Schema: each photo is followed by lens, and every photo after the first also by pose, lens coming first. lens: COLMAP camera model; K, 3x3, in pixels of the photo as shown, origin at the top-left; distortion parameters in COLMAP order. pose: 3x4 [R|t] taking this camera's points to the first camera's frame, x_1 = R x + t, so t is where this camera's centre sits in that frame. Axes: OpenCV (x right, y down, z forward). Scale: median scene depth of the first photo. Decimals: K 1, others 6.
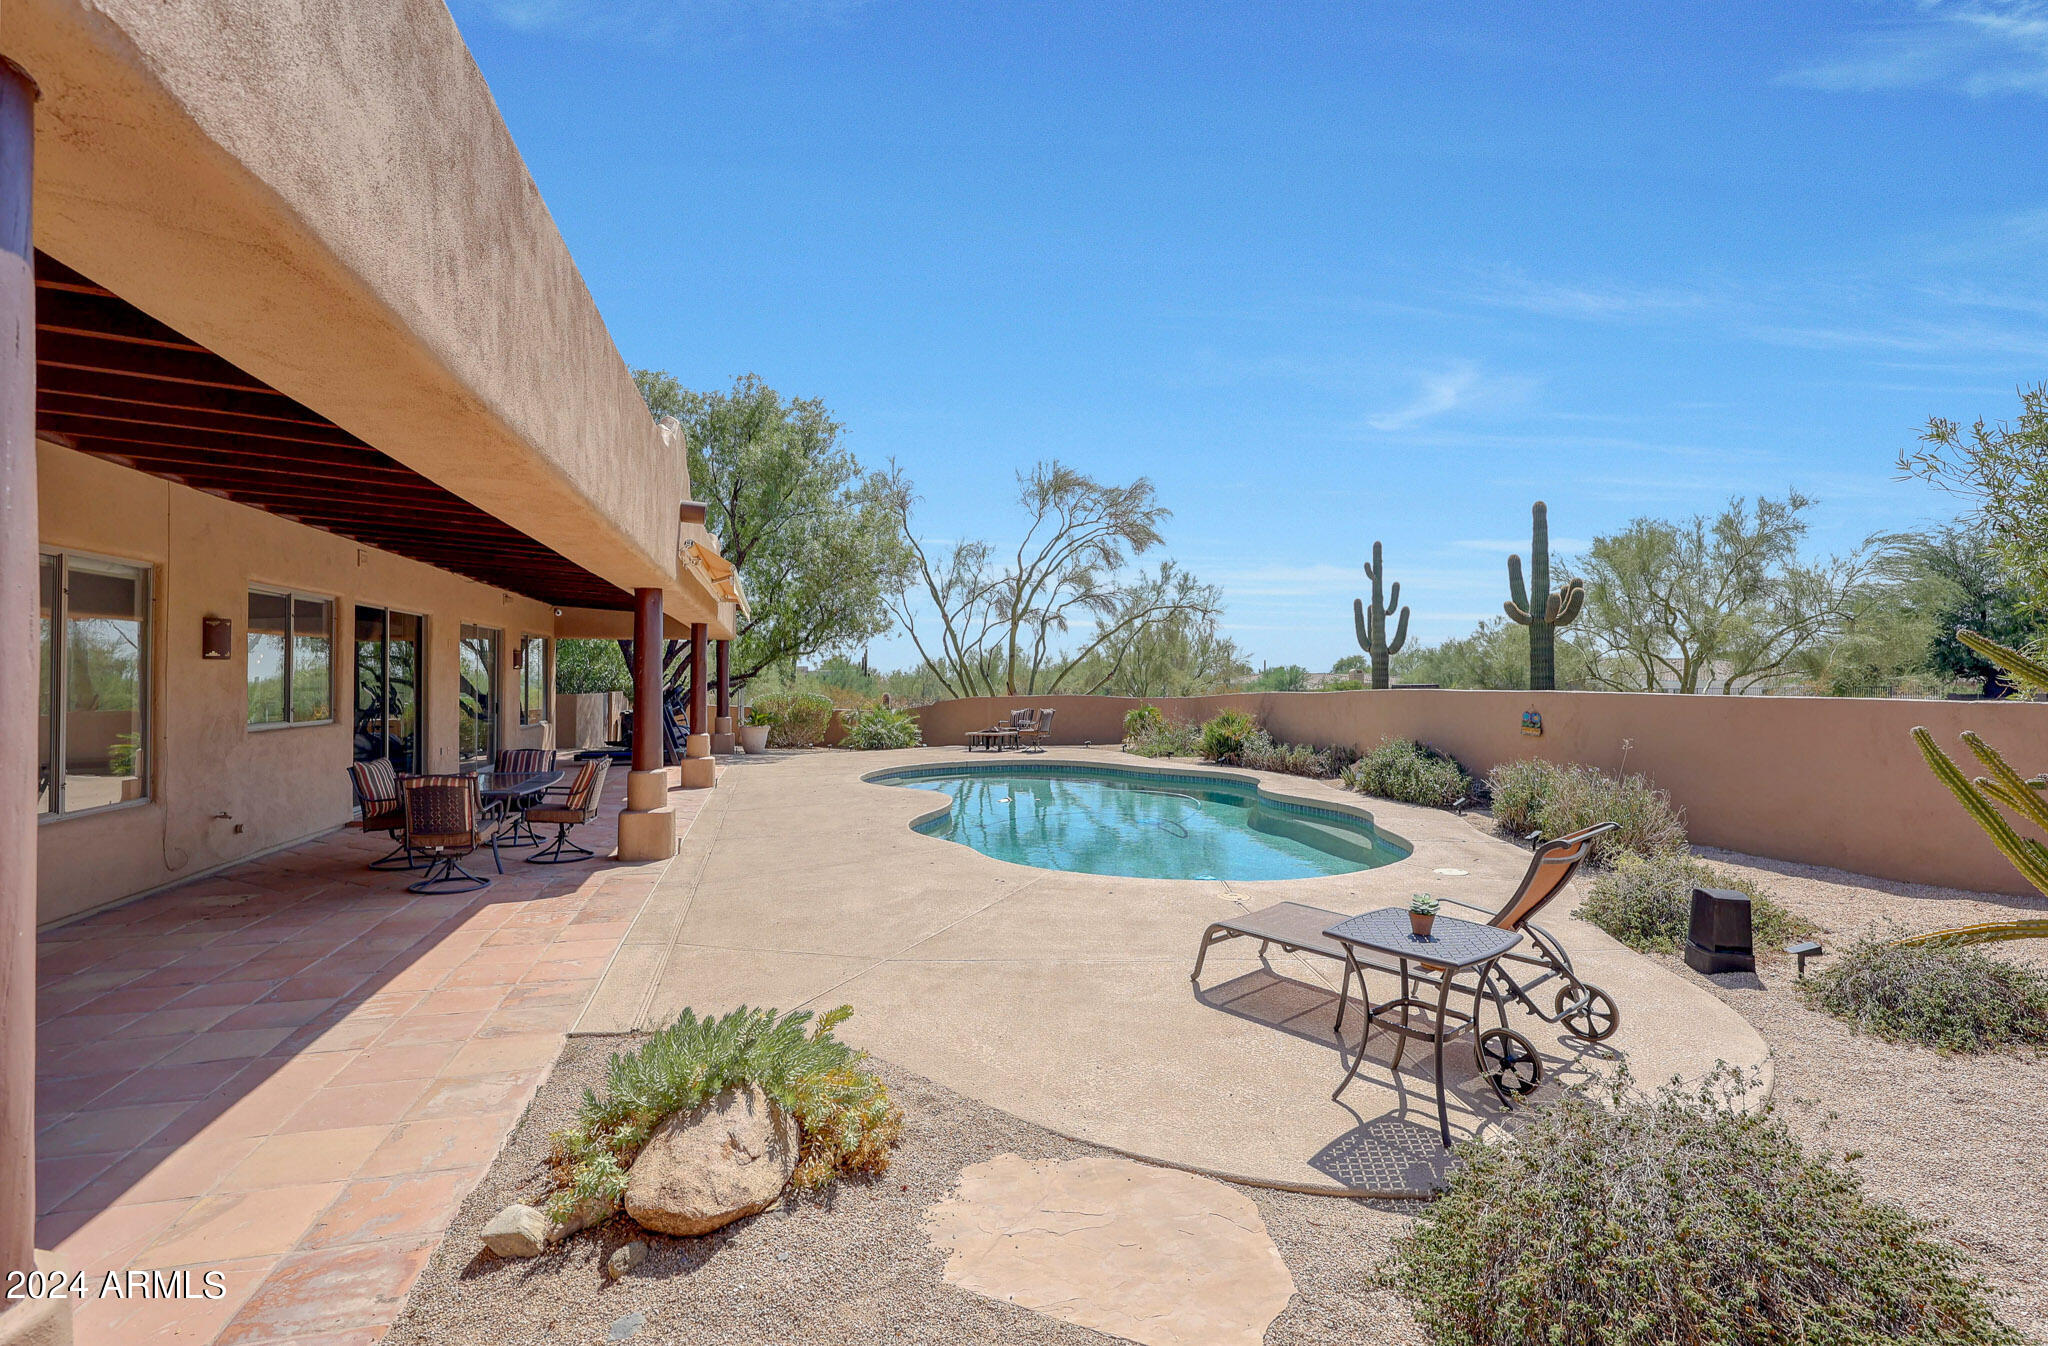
lens RADIAL K [[953.0, 0, 1018.3], [0, 953.0, 675.2], [0, 0, 1]] dist [0.013933, 0.000464]
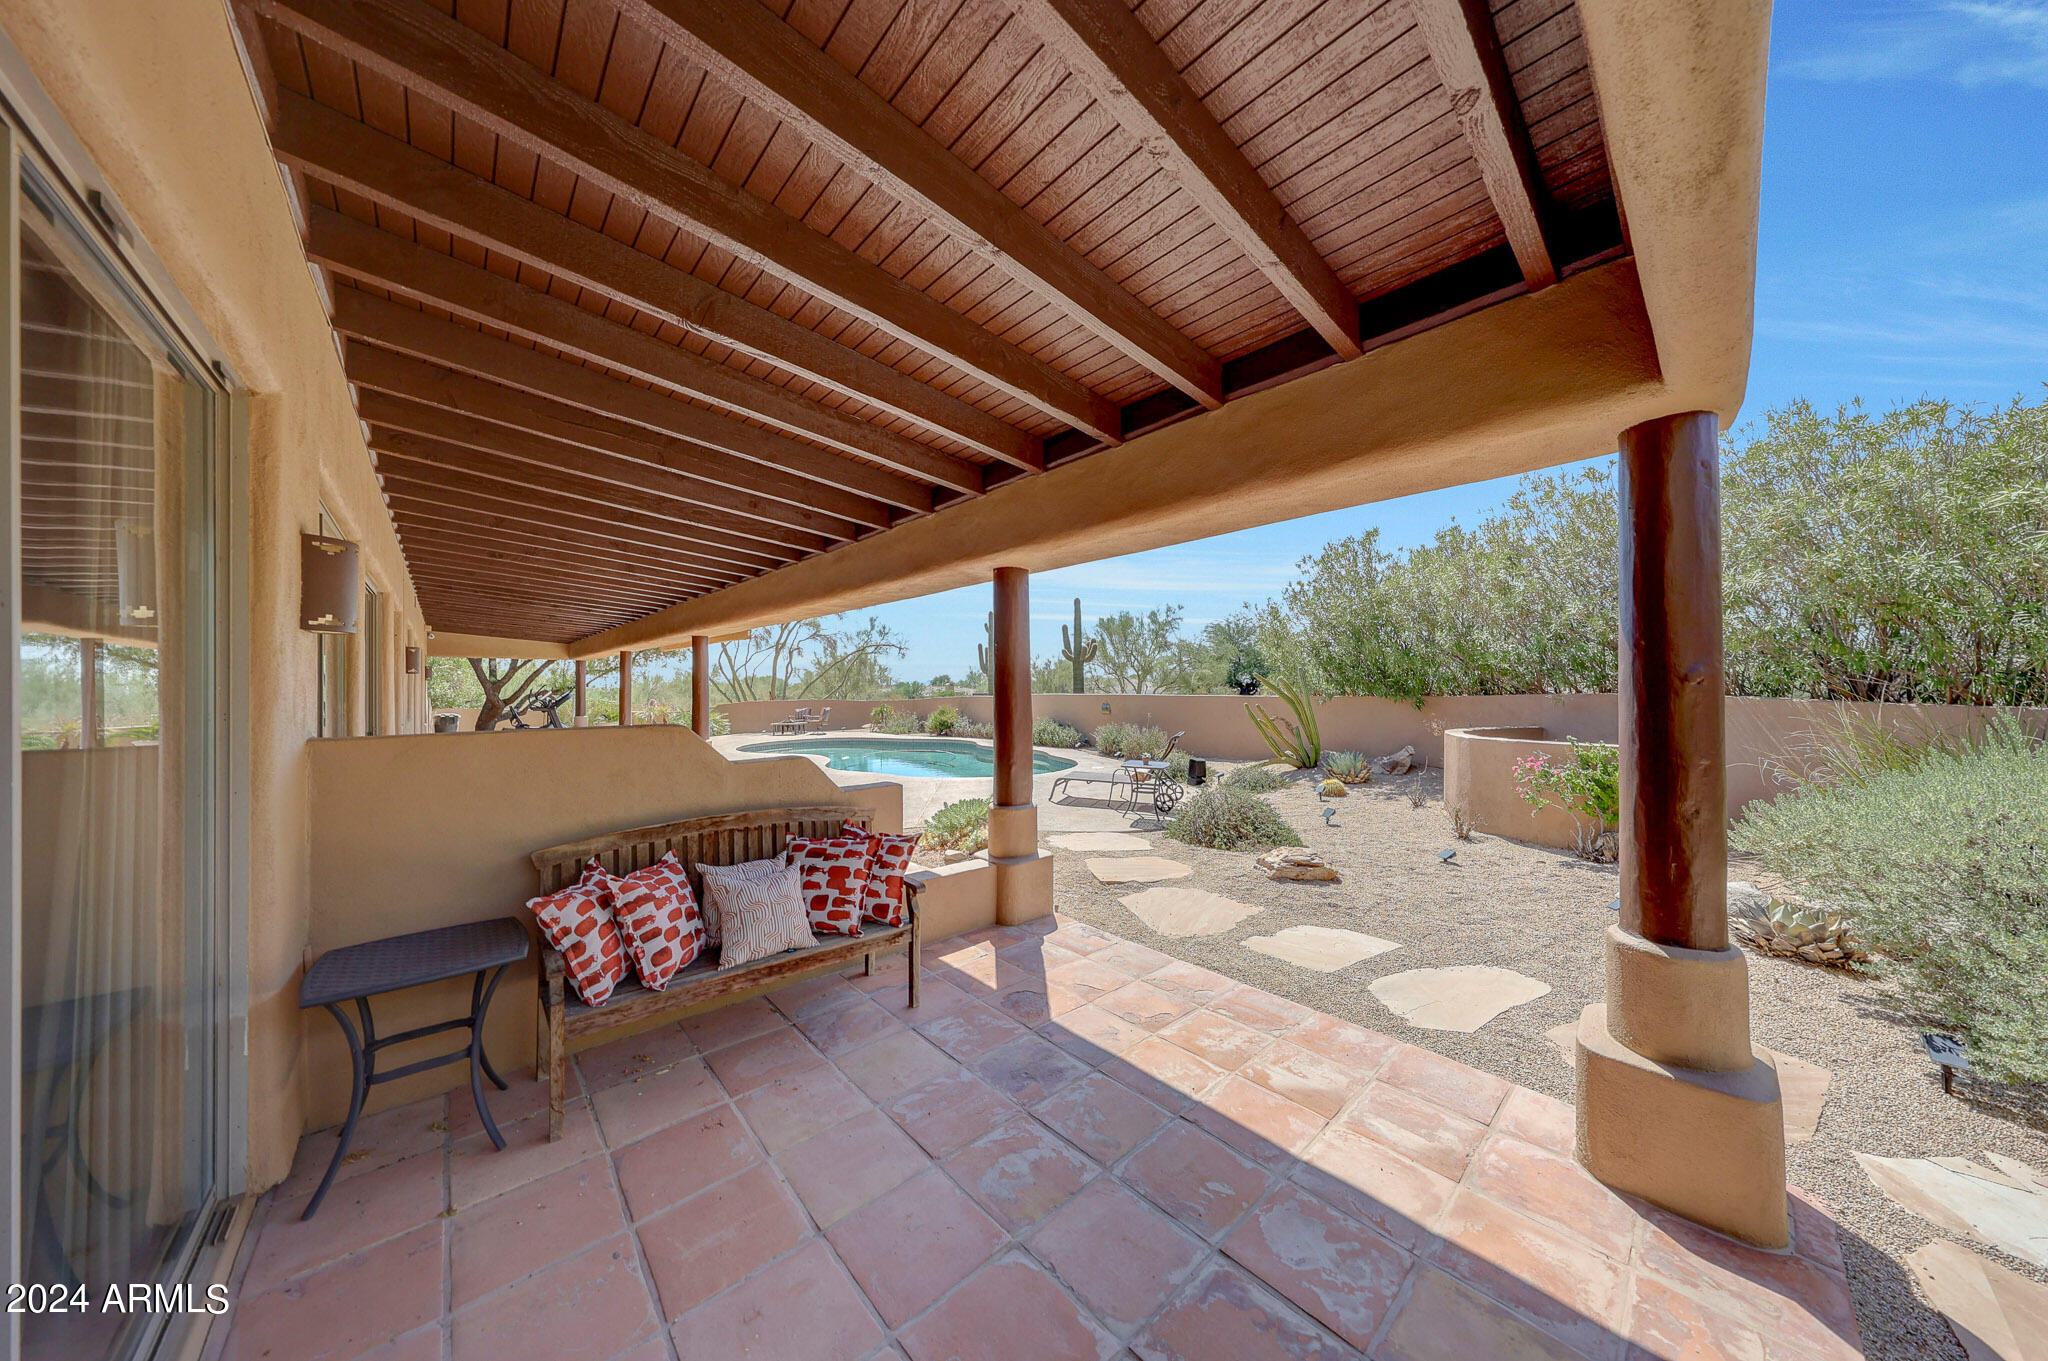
lens RADIAL K [[664.0, 0, 1018.3], [0, 664.0, 687.8], [0, 0, 1]] dist [0.001736, 0.000242]
pose [[0.889434, -0.000315, 0.457063, -0.180708], [-0.000281, 0.999999, 0.001236, 0.000102], [-0.457063, -0.001228, 0.889433, -0.148849]]
